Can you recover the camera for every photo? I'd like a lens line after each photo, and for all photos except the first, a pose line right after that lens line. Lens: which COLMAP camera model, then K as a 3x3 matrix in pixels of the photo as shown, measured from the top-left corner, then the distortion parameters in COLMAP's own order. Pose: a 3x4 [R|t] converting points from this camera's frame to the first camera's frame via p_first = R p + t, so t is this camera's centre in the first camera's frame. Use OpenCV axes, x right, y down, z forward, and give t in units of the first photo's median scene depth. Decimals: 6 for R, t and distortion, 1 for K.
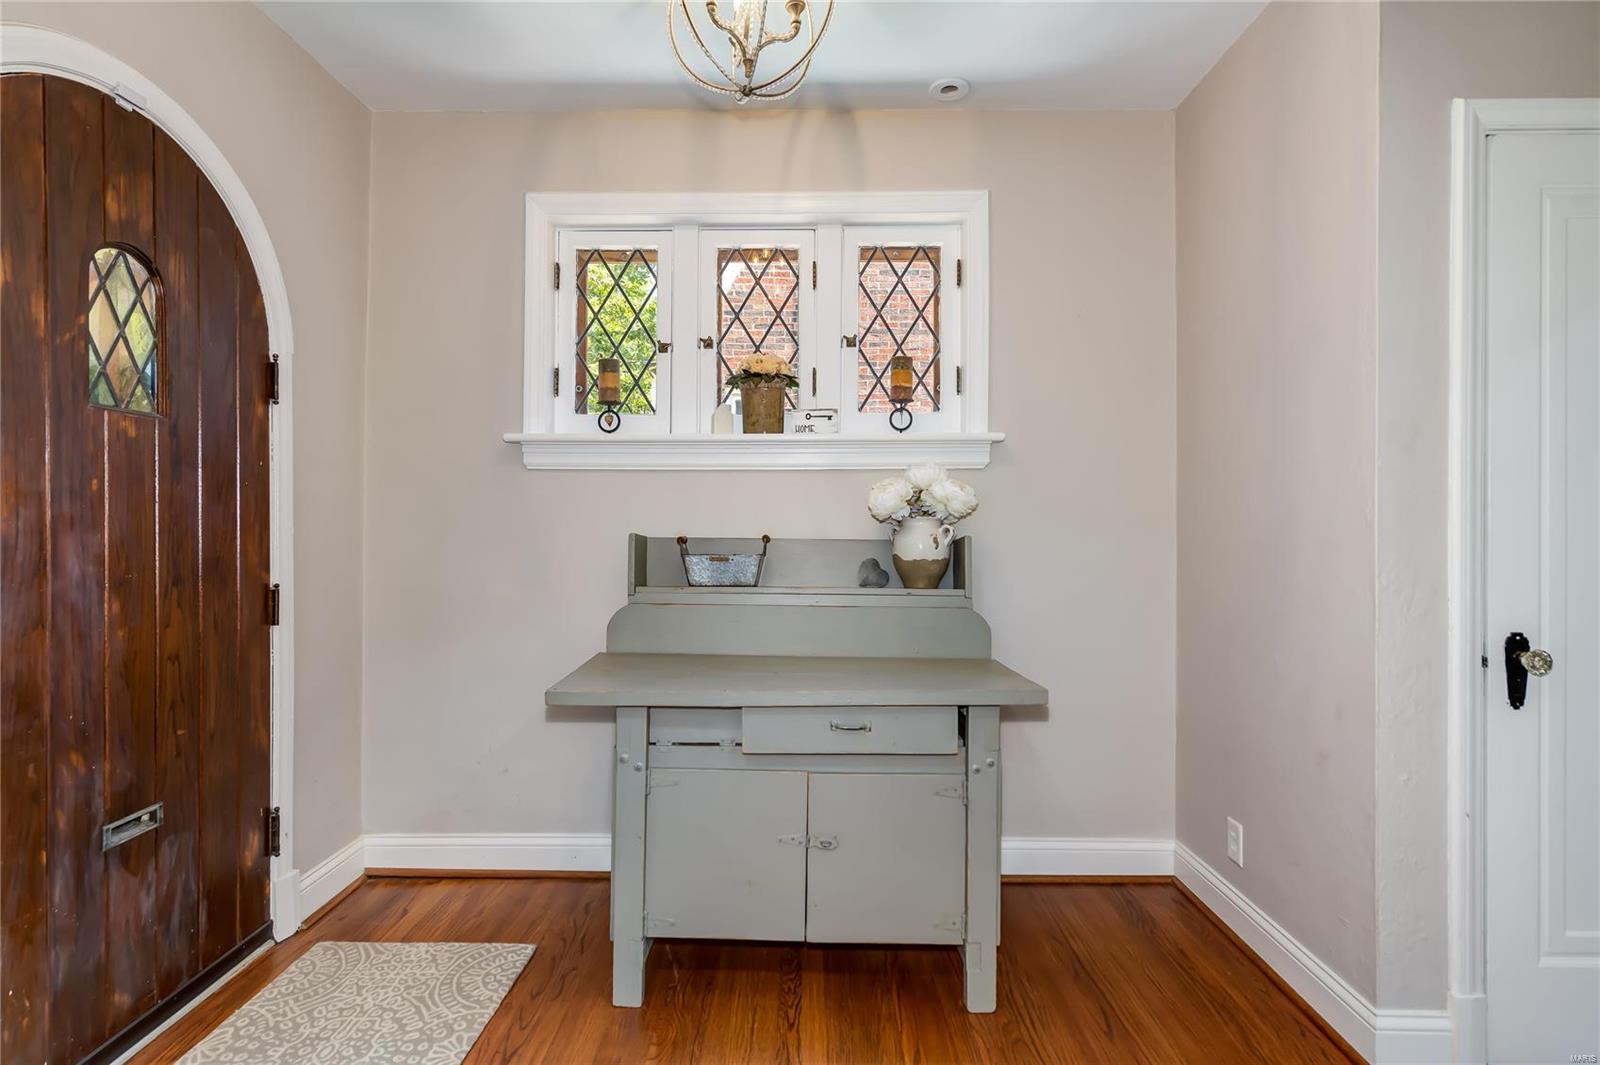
lens RADIAL K [[793.2, 0, 796.1], [0, 793.2, 524.7], [0, 0, 1]] dist [0.006827, -0.003672]
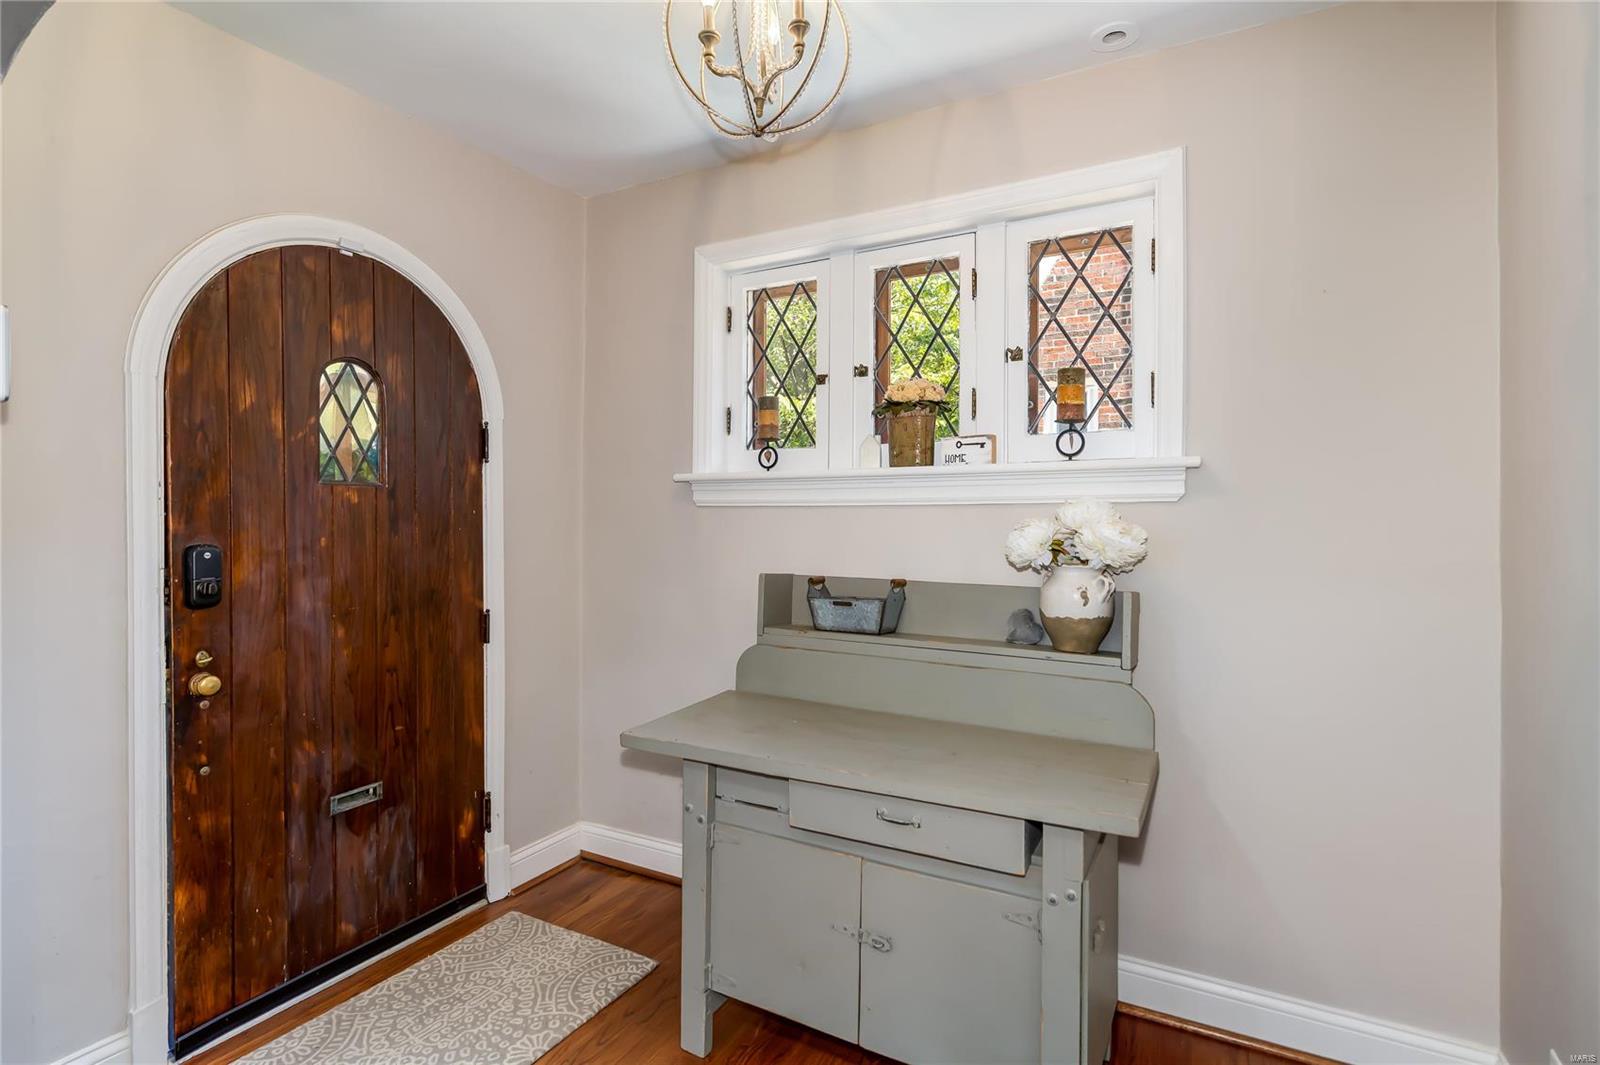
lens RADIAL K [[793.2, 0, 774.9], [0, 793.2, 514.6], [0, 0, 1]] dist [0.006827, -0.003672]
pose [[0.876583, -0.001148, -0.481249, 0.329973], [0.001202, 0.999999, -0.000196, -0.072298], [0.481249, -0.000406, 0.876584, 0.145389]]
